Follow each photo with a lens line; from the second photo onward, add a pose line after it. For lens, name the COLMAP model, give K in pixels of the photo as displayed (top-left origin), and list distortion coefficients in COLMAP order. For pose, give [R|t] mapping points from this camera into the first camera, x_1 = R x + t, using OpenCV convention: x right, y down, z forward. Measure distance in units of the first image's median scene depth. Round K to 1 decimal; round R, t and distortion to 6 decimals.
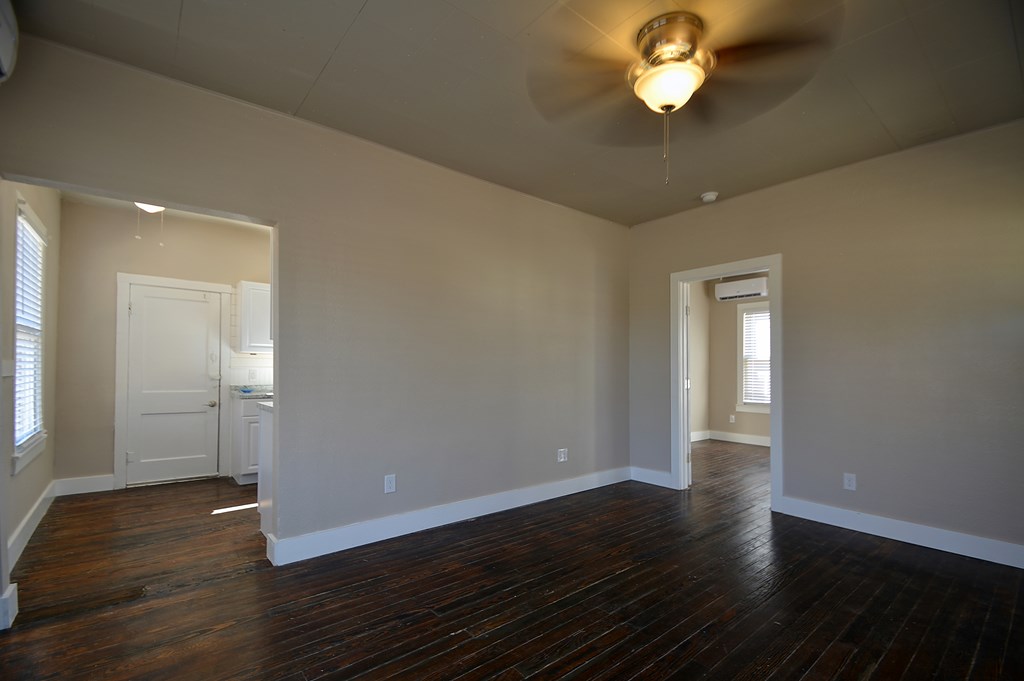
lens RADIAL K [[455.7, 0, 509.0], [0, 455.7, 366.6], [0, 0, 1]] dist [0.012039, -0.014564]
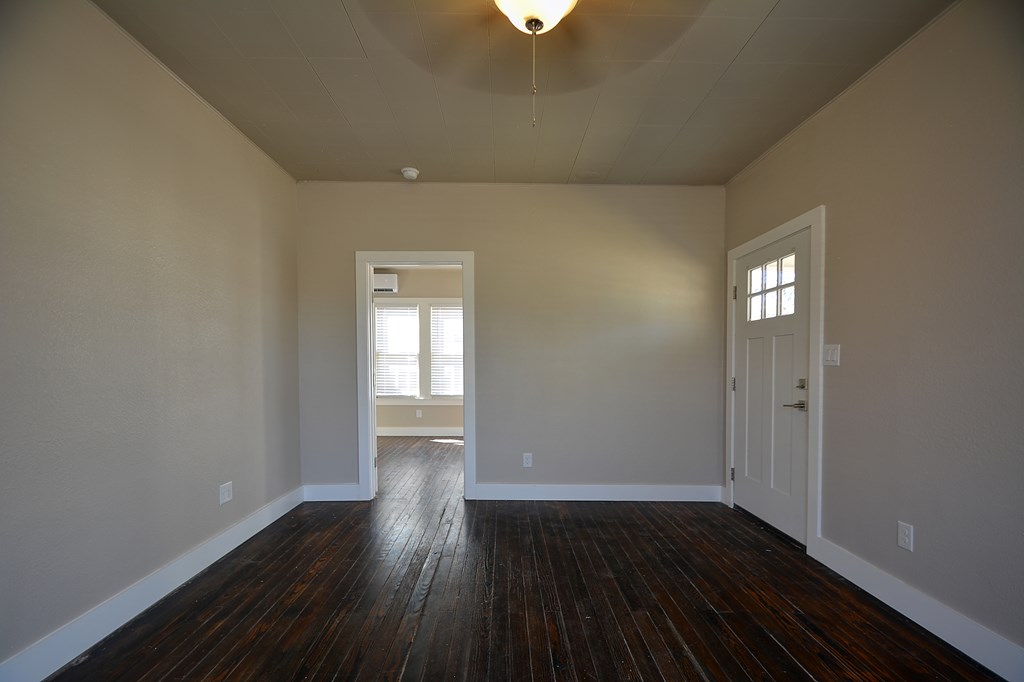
lens RADIAL K [[445.9, 0, 511.0], [0, 445.9, 377.4], [0, 0, 1]] dist [0.012668, -0.014861]
pose [[0.617103, -0.029160, 0.786342, -0.164521], [-0.002406, 0.999239, 0.038943, -0.003275], [-0.786879, -0.025924, 0.616562, 0.319934]]
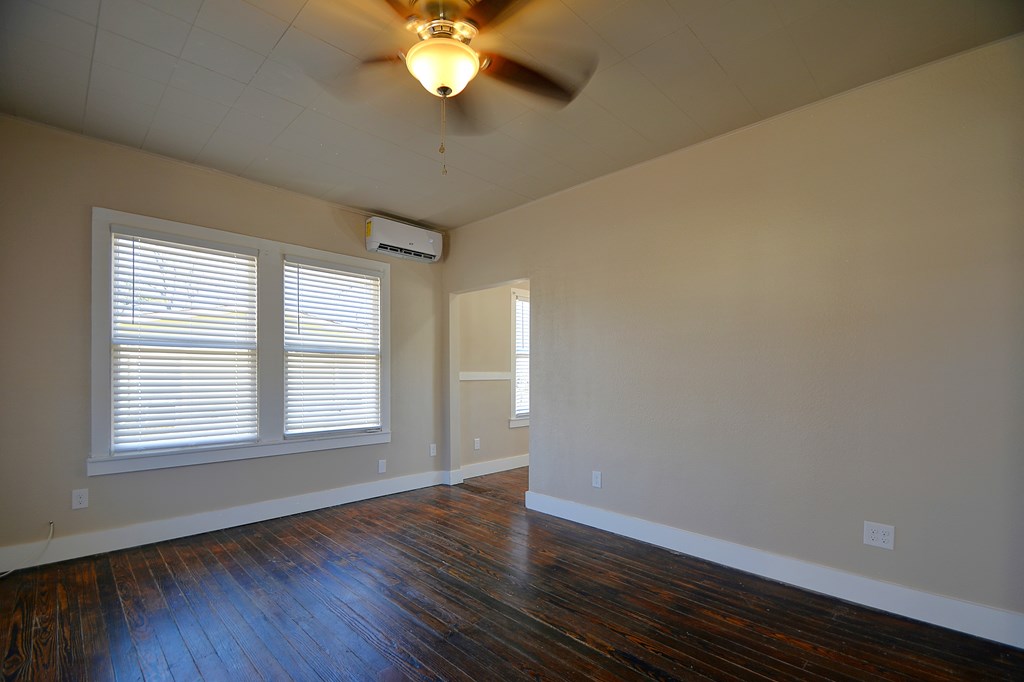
lens RADIAL K [[455.7, 0, 509.0], [0, 455.7, 367.1], [0, 0, 1]] dist [0.012039, -0.014564]
pose [[0.113575, -0.014898, -0.993418, 0.742449], [-0.008211, 0.999839, -0.015933, 0.003763], [0.993495, 0.009967, 0.113435, 0.591207]]
